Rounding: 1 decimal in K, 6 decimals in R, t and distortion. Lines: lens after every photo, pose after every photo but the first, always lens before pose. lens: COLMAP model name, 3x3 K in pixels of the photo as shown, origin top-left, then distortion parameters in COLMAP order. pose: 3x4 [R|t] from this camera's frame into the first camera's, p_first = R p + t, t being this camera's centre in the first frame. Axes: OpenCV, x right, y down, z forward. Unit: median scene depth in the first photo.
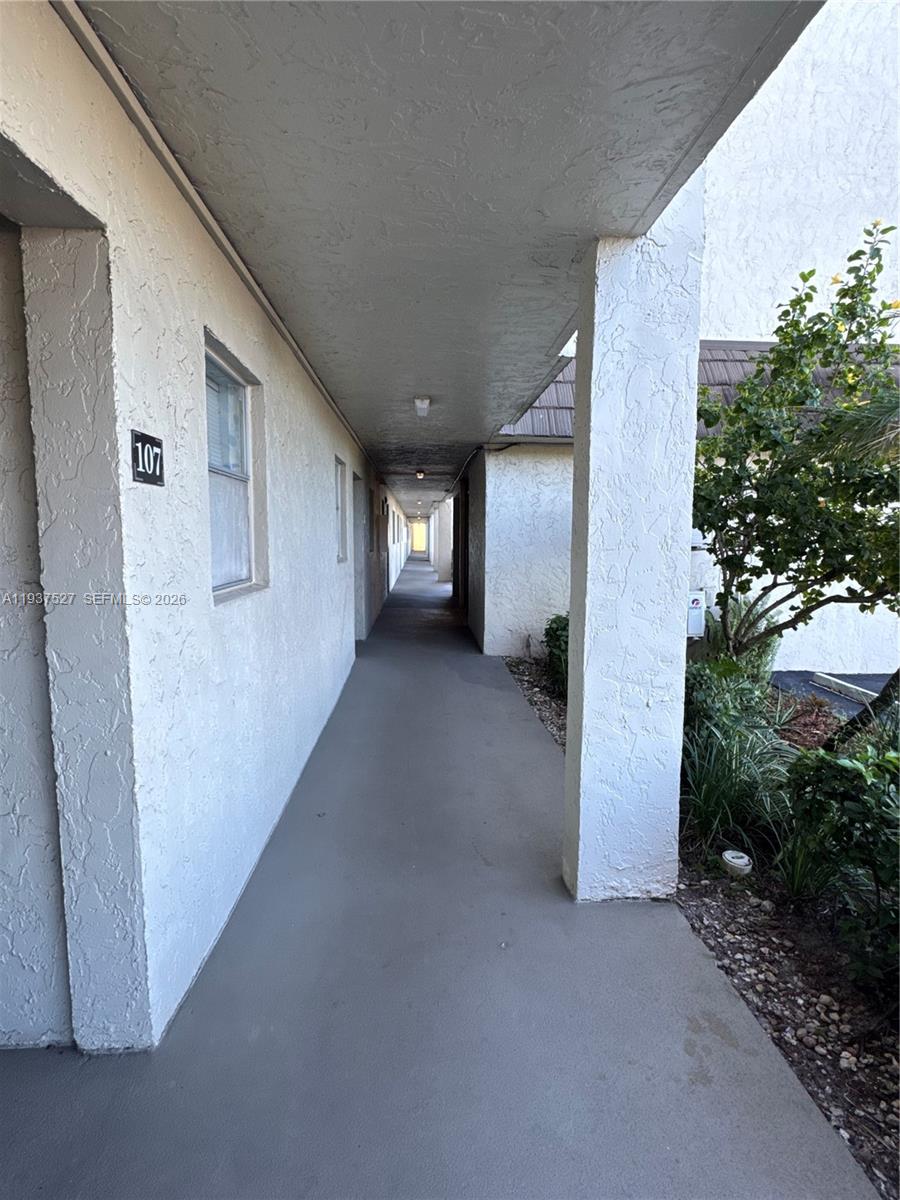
lens RADIAL K [[613.6, 0, 450.6], [0, 613.6, 600.4], [0, 0, 1]] dist [-0.005311, 0.001703]
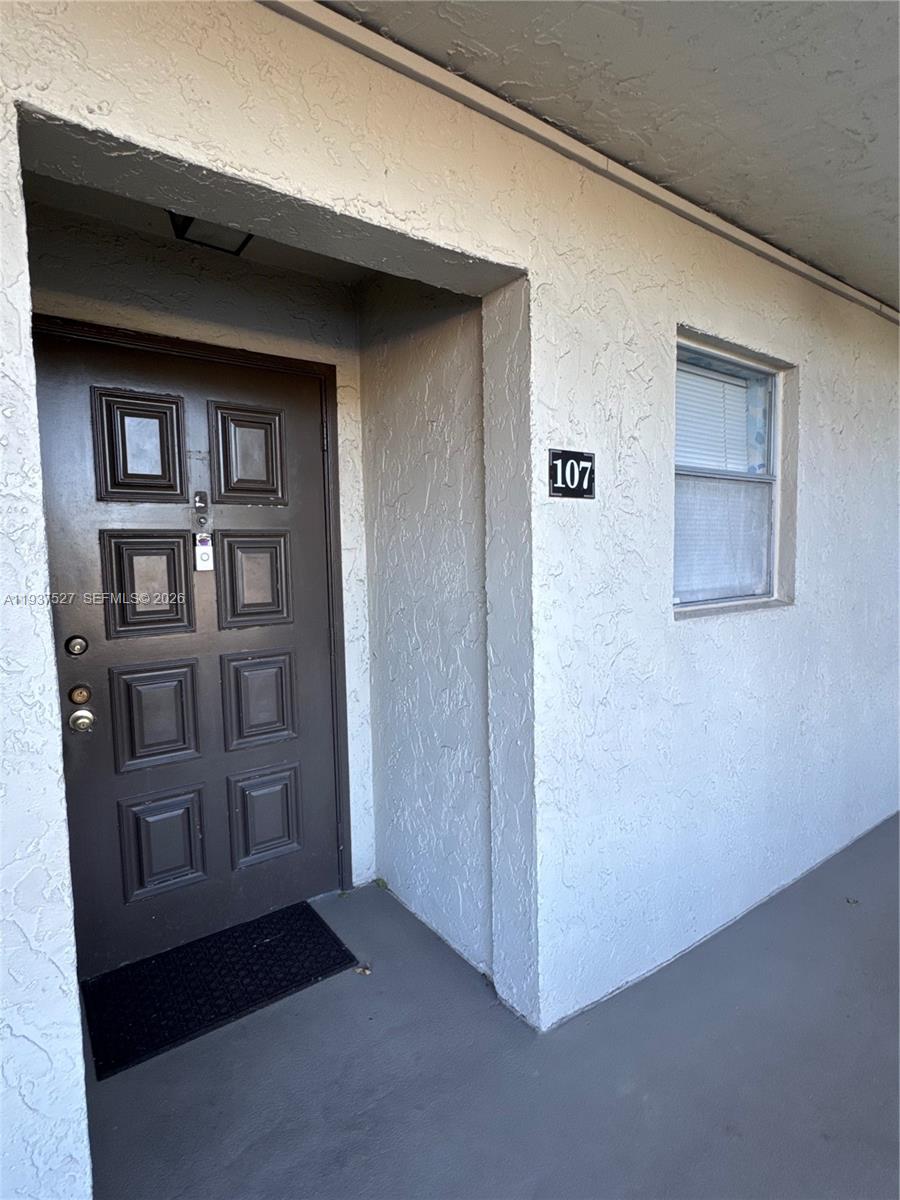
lens RADIAL K [[613.6, 0, 451.2], [0, 613.6, 600.6], [0, 0, 1]] dist [-0.005311, 0.001703]
pose [[0.541455, 0.053096, -0.839051, 0.289754], [-0.068026, 0.997498, 0.019224, -0.021584], [0.837973, 0.046668, 0.543712, 0.270718]]
